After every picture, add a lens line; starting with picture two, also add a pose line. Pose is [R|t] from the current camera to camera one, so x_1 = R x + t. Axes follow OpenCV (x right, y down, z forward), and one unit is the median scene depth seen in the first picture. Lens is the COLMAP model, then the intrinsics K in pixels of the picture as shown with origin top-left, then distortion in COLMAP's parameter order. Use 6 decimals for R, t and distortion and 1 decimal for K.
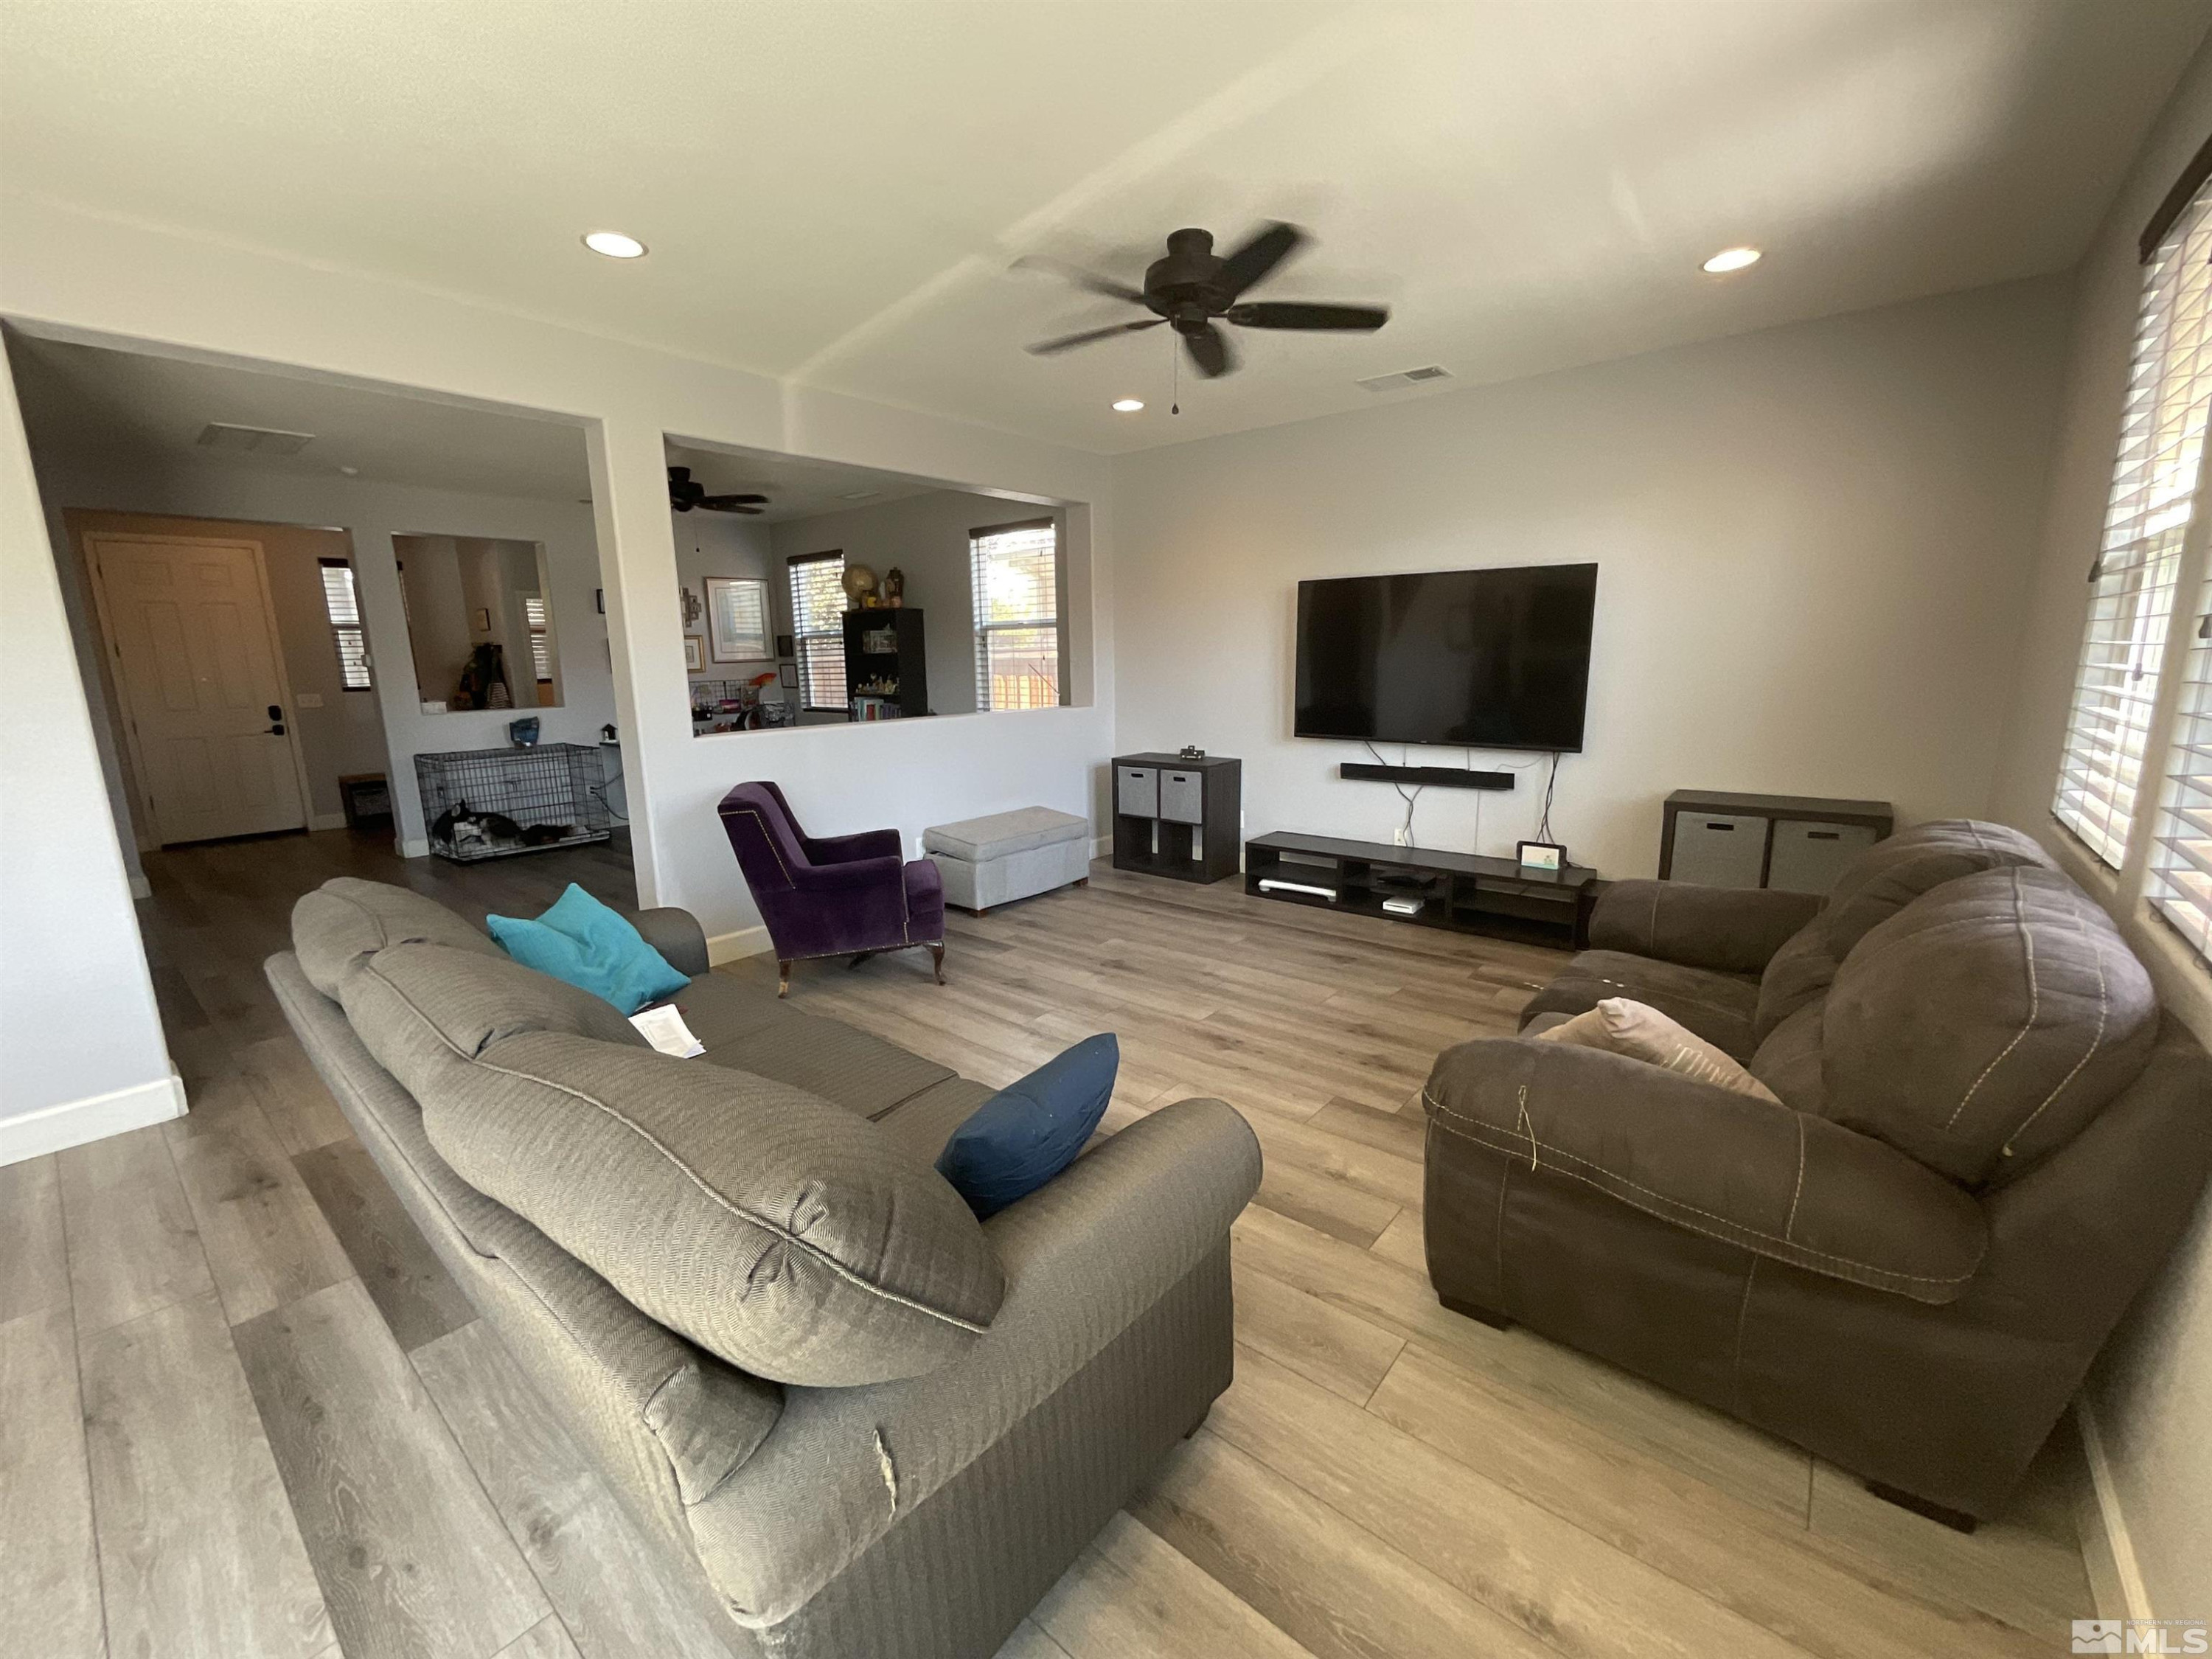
lens RADIAL K [[899.7, 0, 1110.7], [0, 899.7, 834.8], [0, 0, 1]] dist [0.010985, 0.000097]
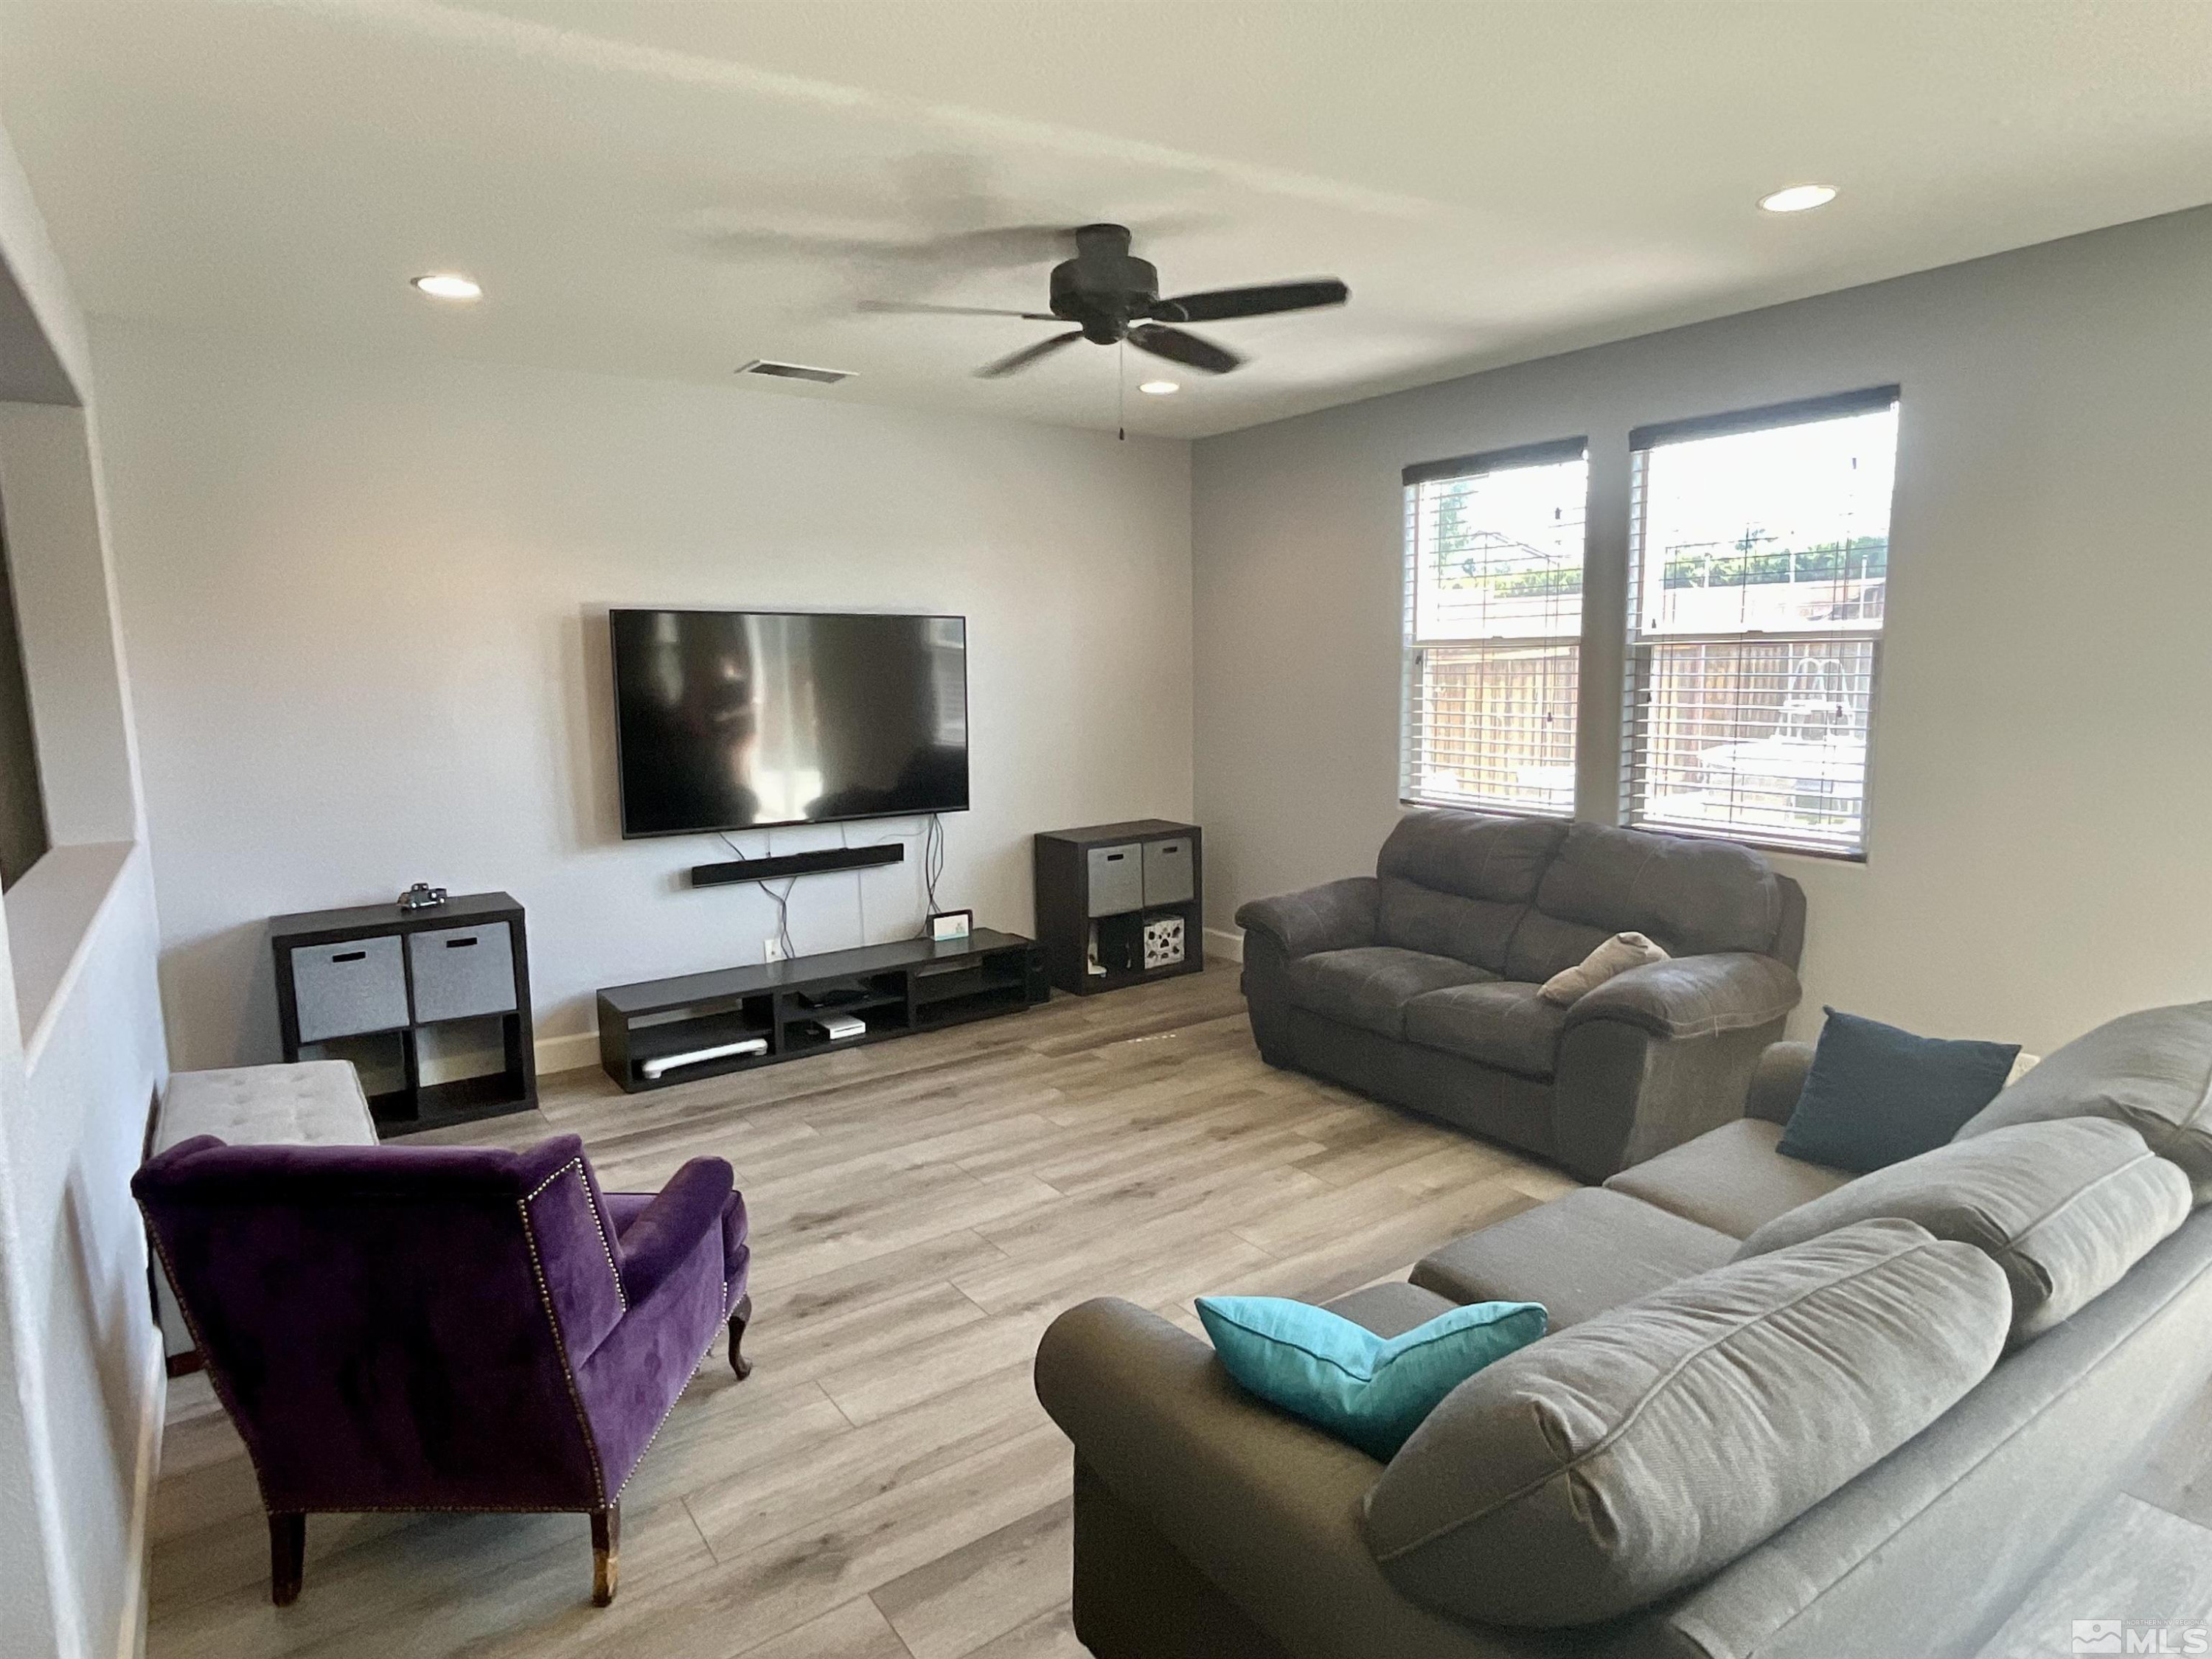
lens RADIAL K [[1228.8, 0, 1106.0], [0, 1228.8, 829.5], [0, 0, 1]] dist [-0.005380, -0.000409]
pose [[0.257707, -0.118651, 0.958911, -0.677136], [0.200960, 0.977311, 0.066920, -0.125861], [-0.945094, 0.175457, 0.275703, 0.496725]]
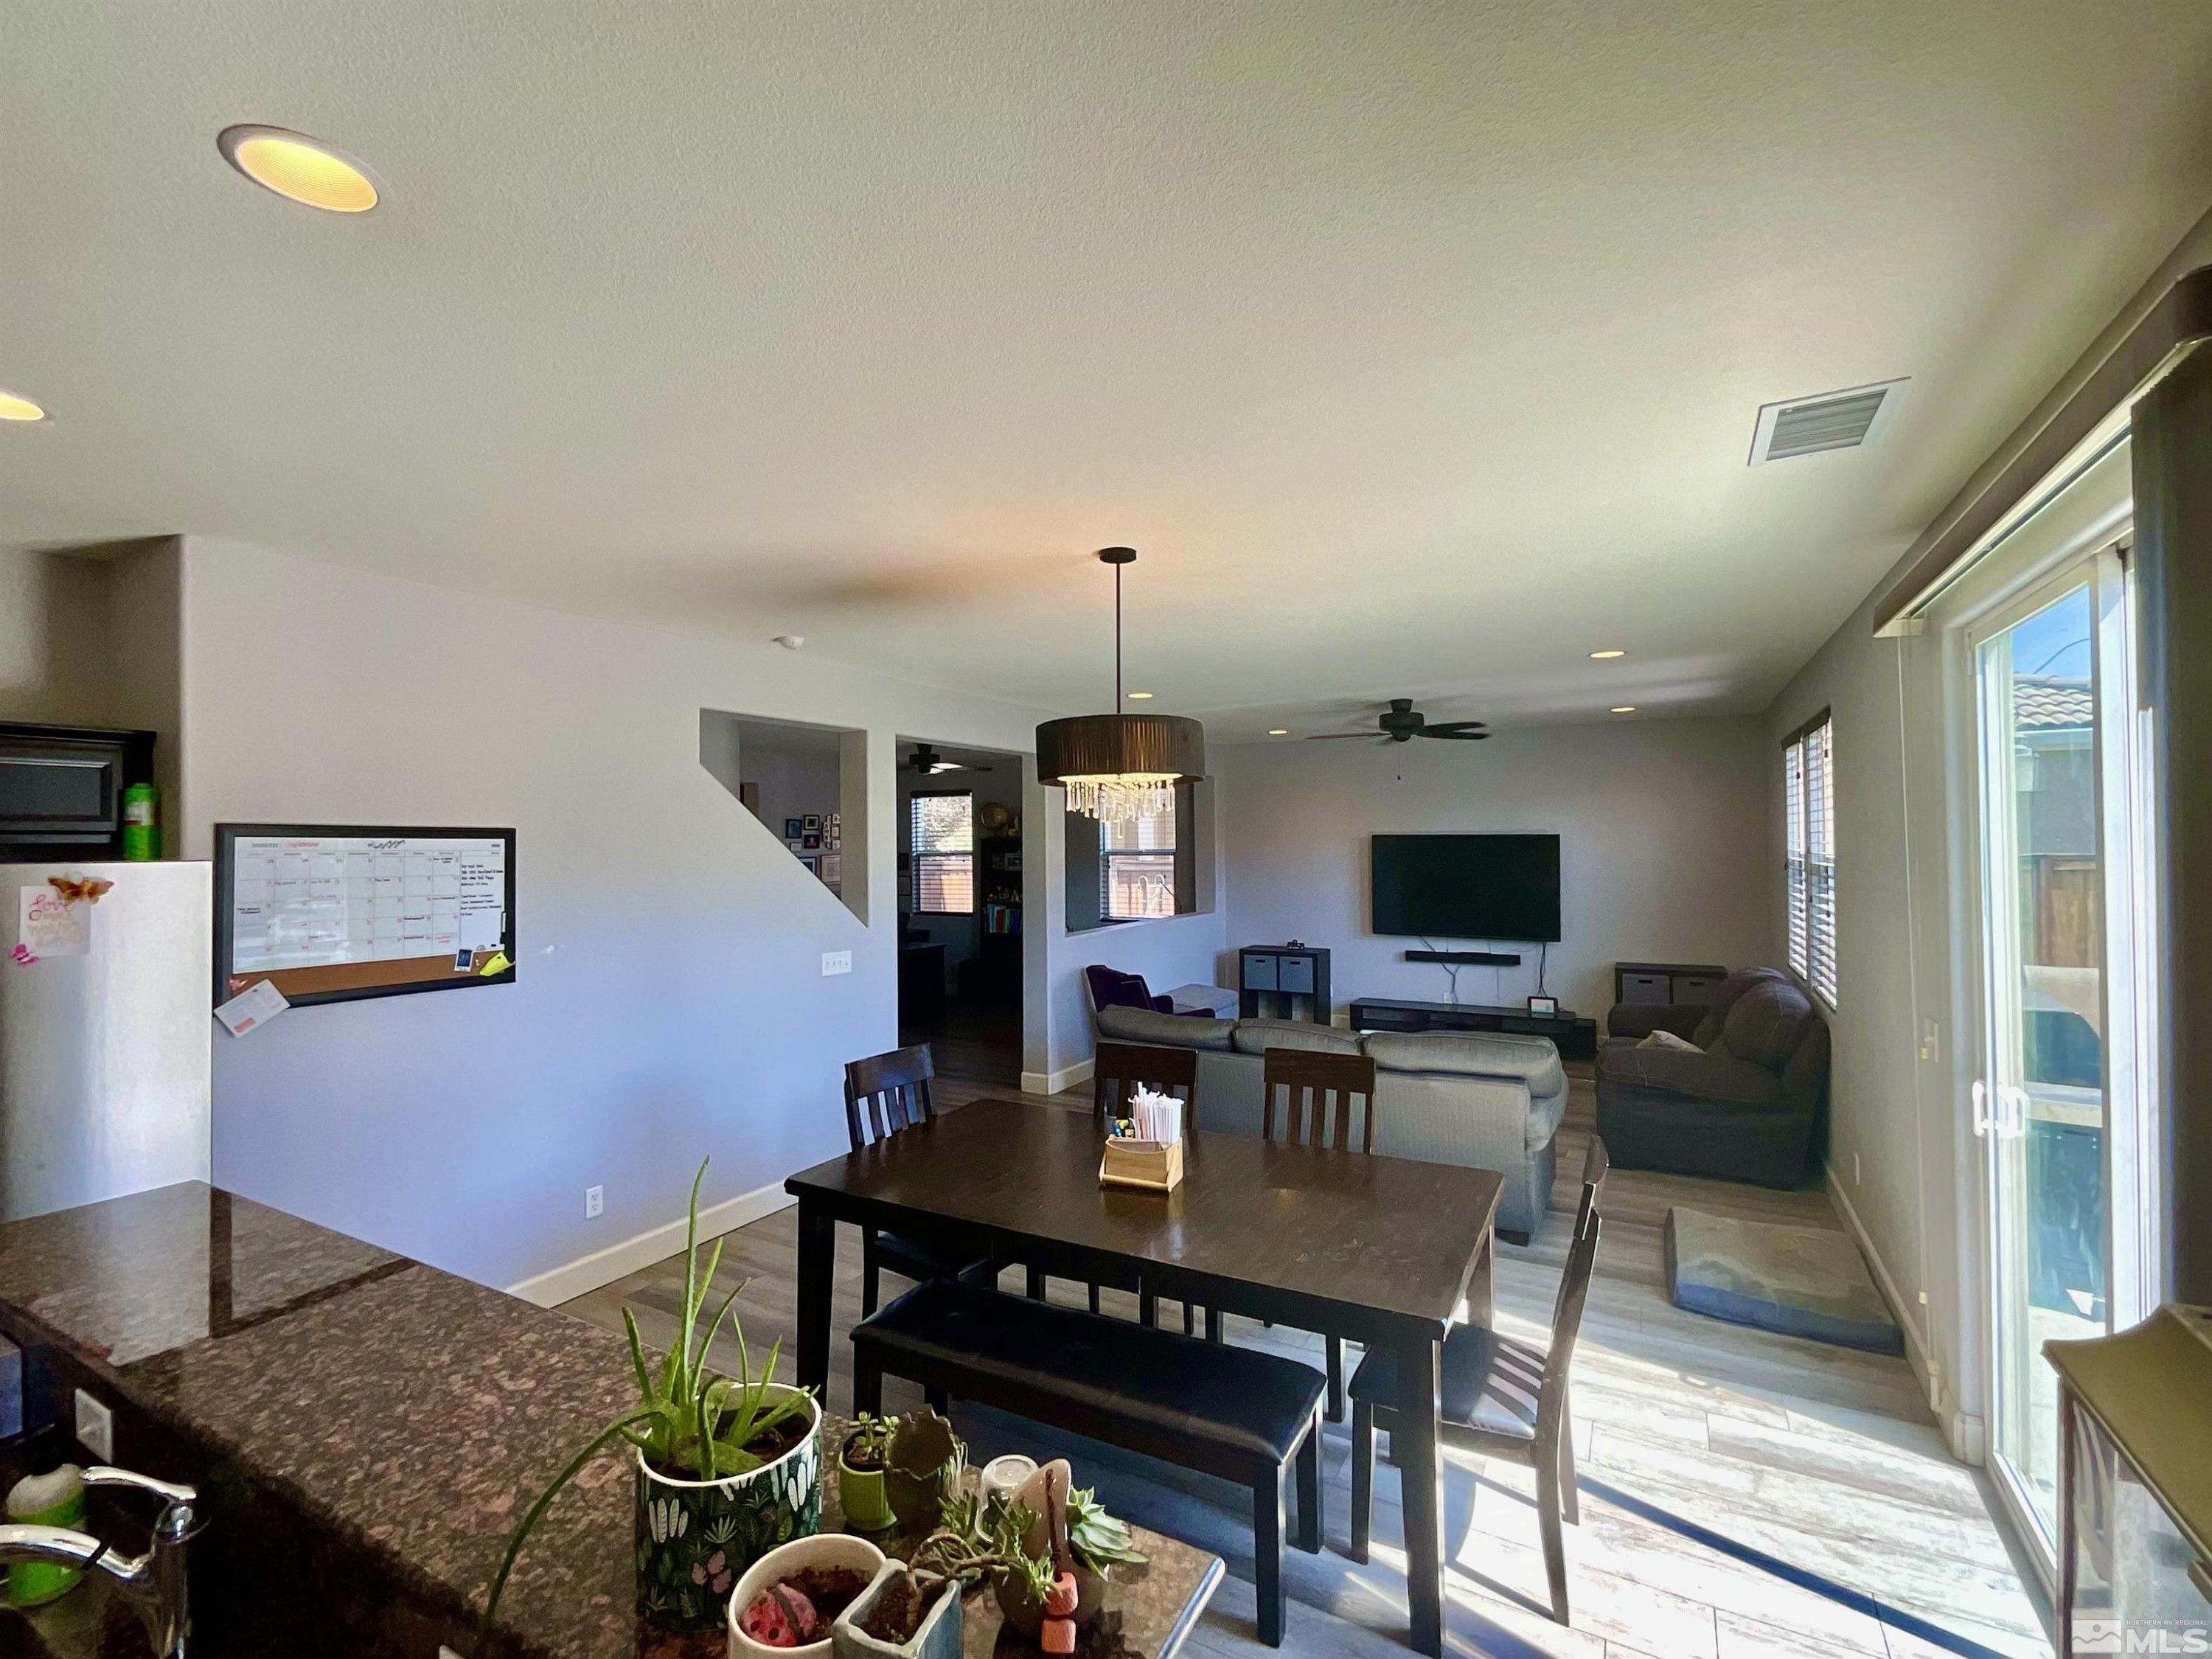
lens RADIAL K [[1004.6, 0, 1106.0], [0, 1004.6, 829.5], [0, 0, 1]] dist [-0.001784, -0.000068]
pose [[0.982651, 0.012001, 0.185075, -0.661879], [0.026936, 0.978088, -0.206440, 0.068277], [-0.183497, 0.207844, 0.960796, -0.695767]]
